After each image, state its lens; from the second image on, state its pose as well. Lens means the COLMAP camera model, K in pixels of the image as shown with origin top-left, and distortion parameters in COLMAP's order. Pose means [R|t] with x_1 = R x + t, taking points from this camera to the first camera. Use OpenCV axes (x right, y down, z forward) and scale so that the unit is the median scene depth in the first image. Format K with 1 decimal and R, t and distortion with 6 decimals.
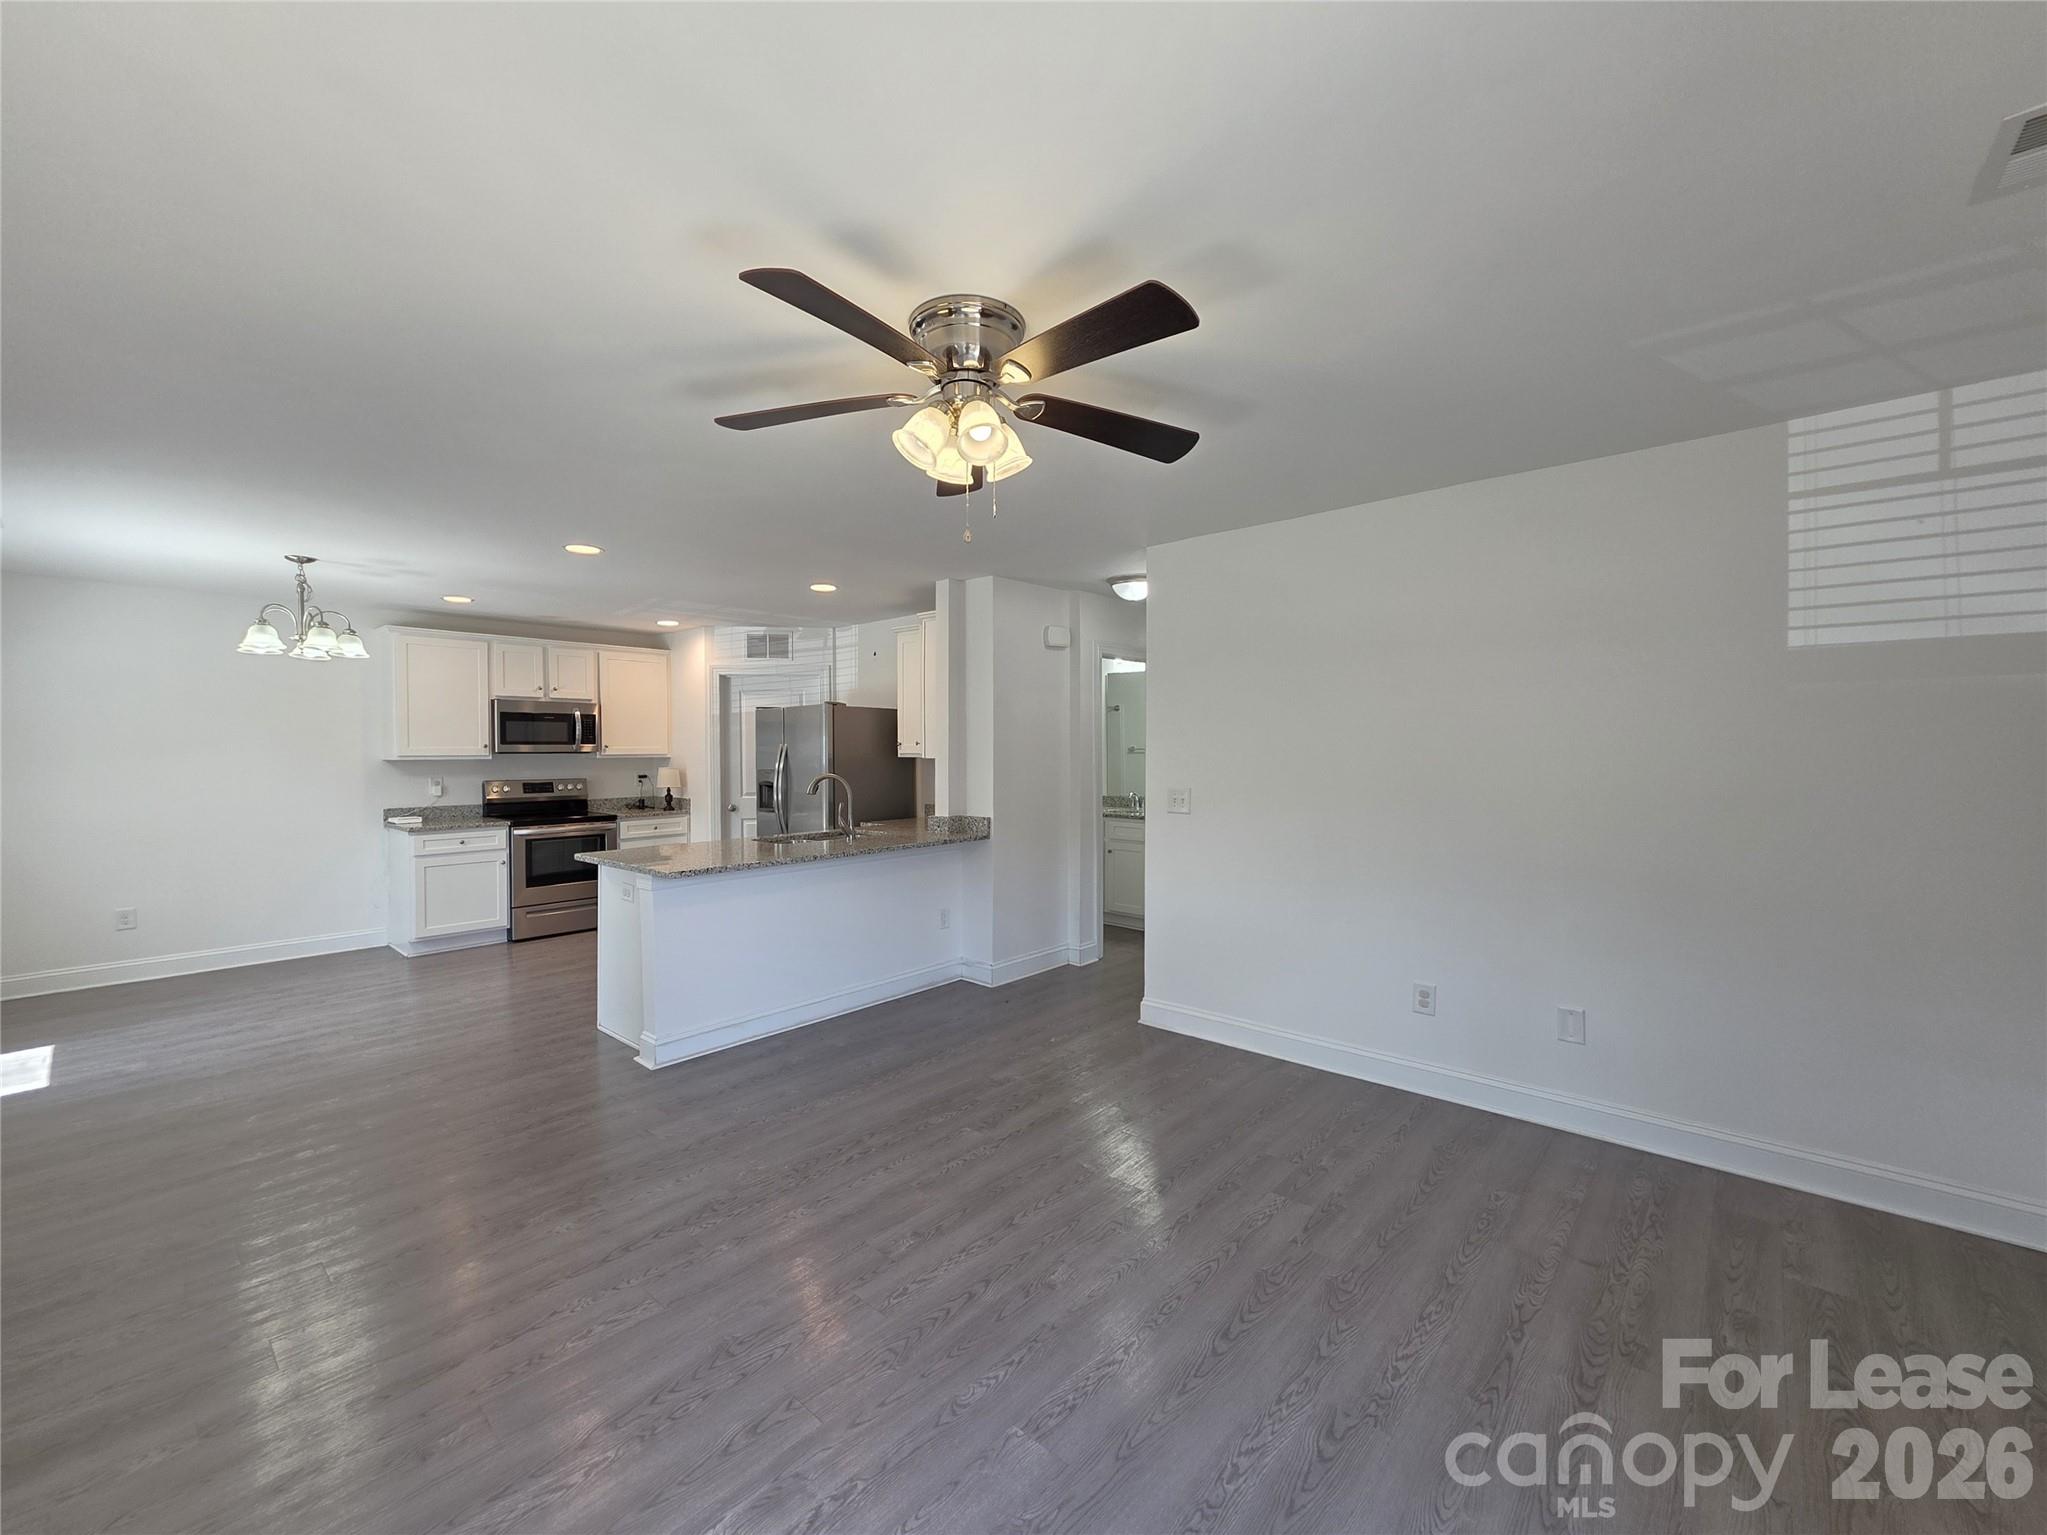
lens RADIAL K [[823.2, 0, 1023.3], [0, 823.2, 766.2], [0, 0, 1]] dist [0.007389, -0.001648]
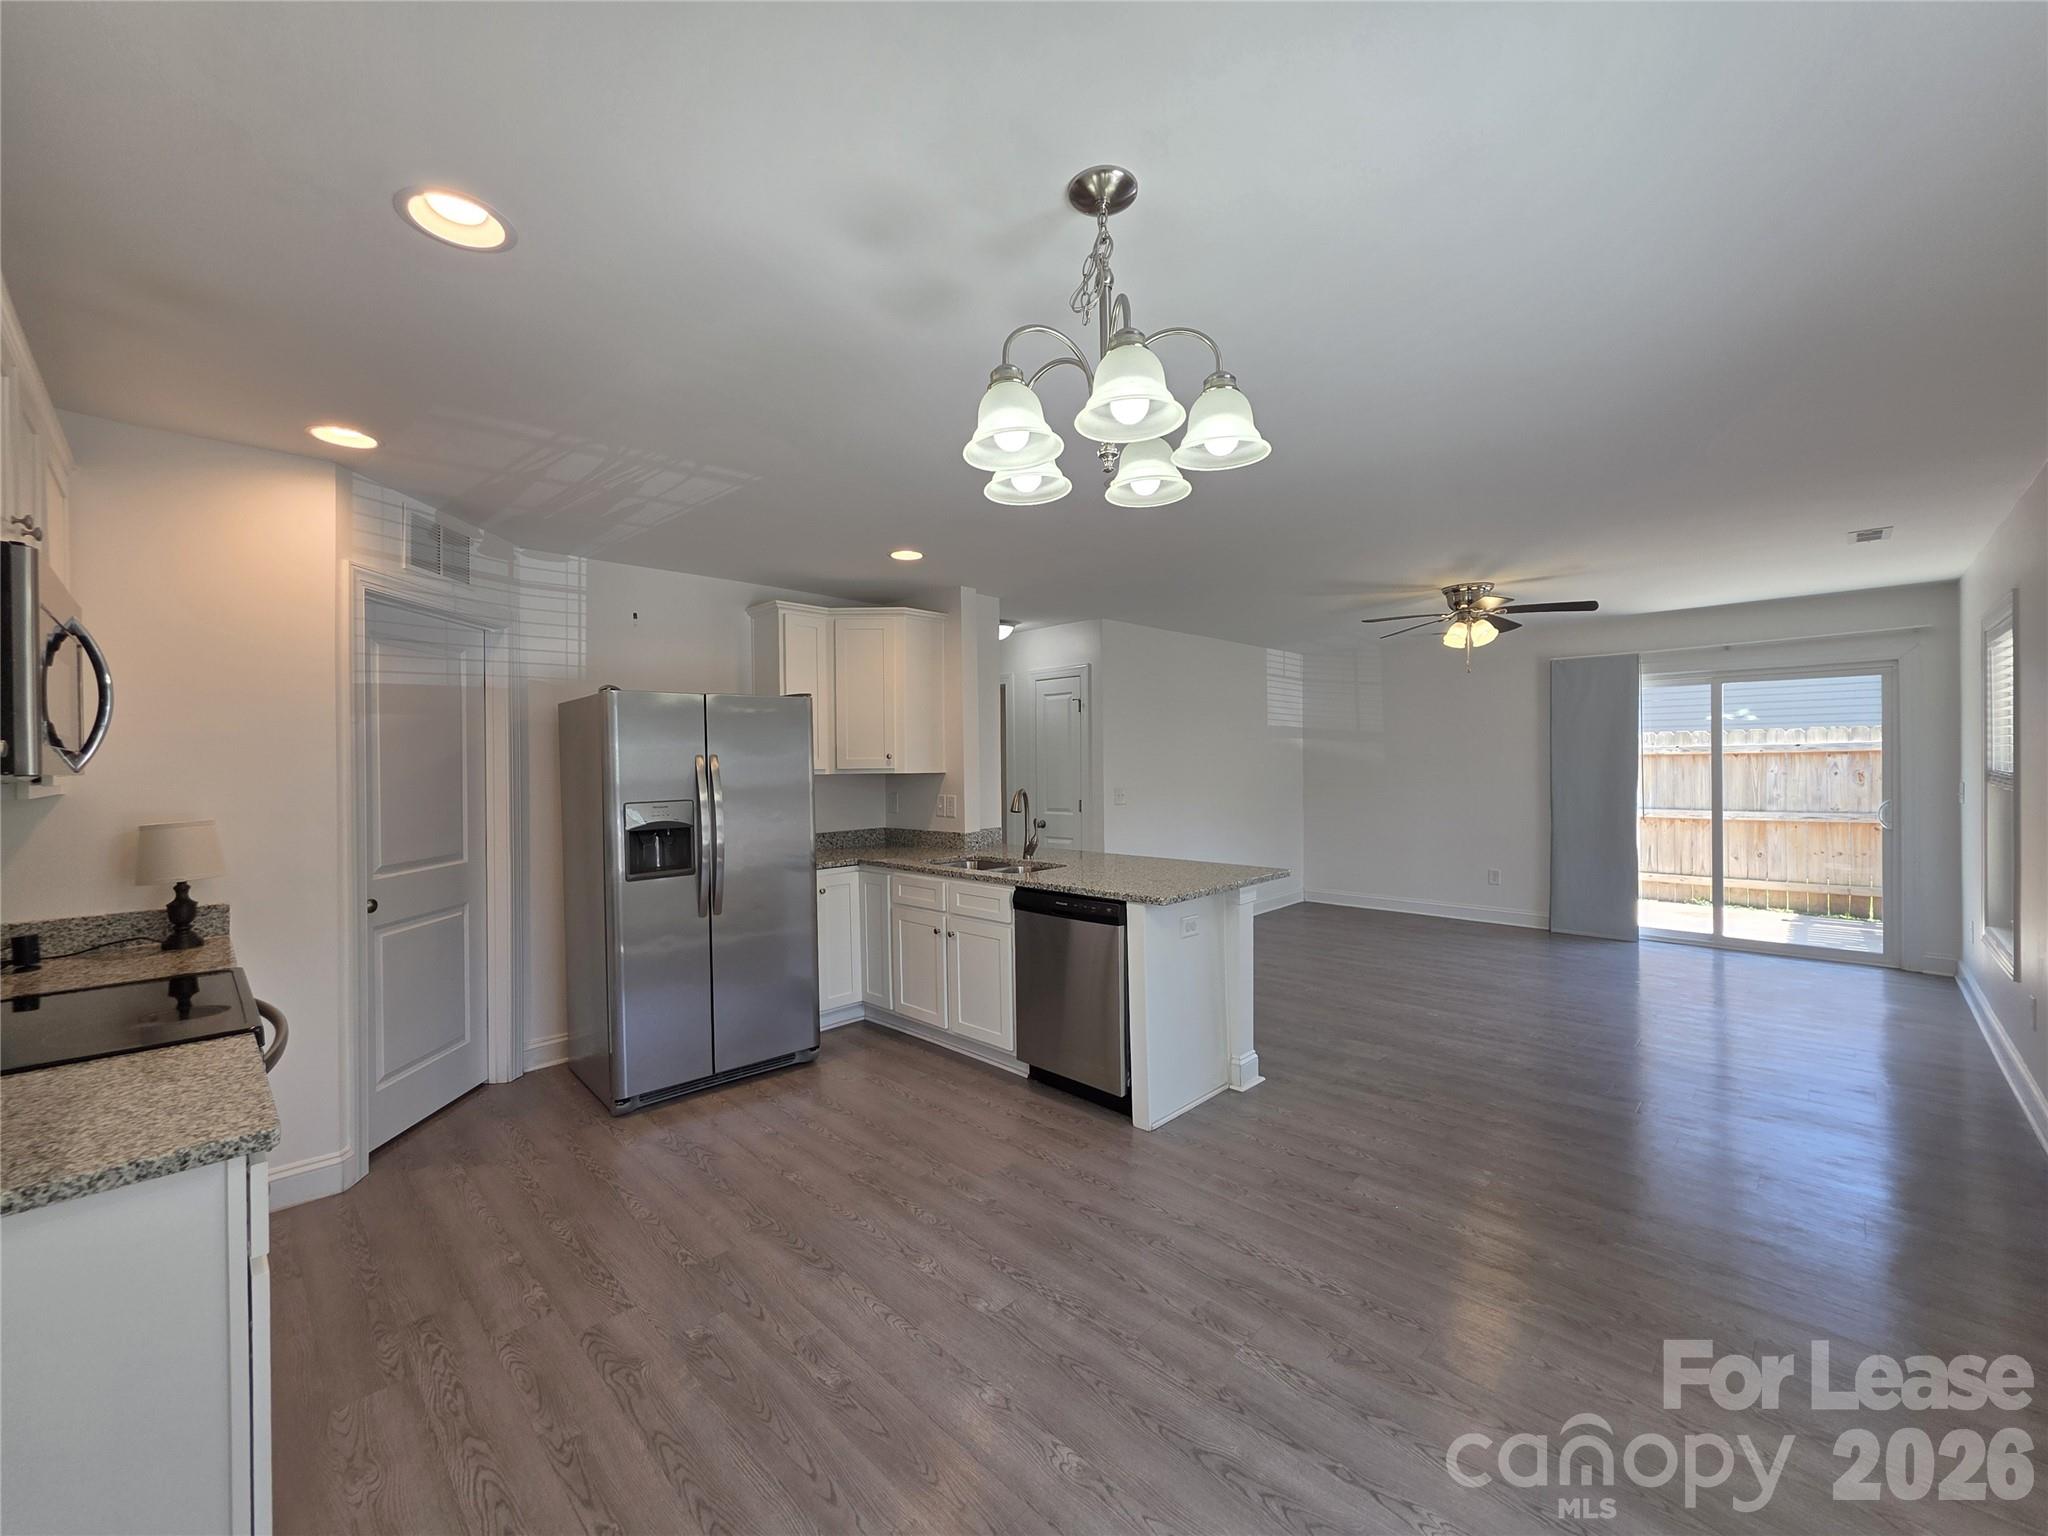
lens RADIAL K [[823.6, 0, 1022.8], [0, 823.6, 765.2], [0, 0, 1]] dist [0.007389, -0.001648]
pose [[0.059026, 0.000359, 0.998256, -0.861170], [0.033652, 0.999431, -0.002350, -0.010637], [-0.997689, 0.033732, 0.058980, 0.718995]]
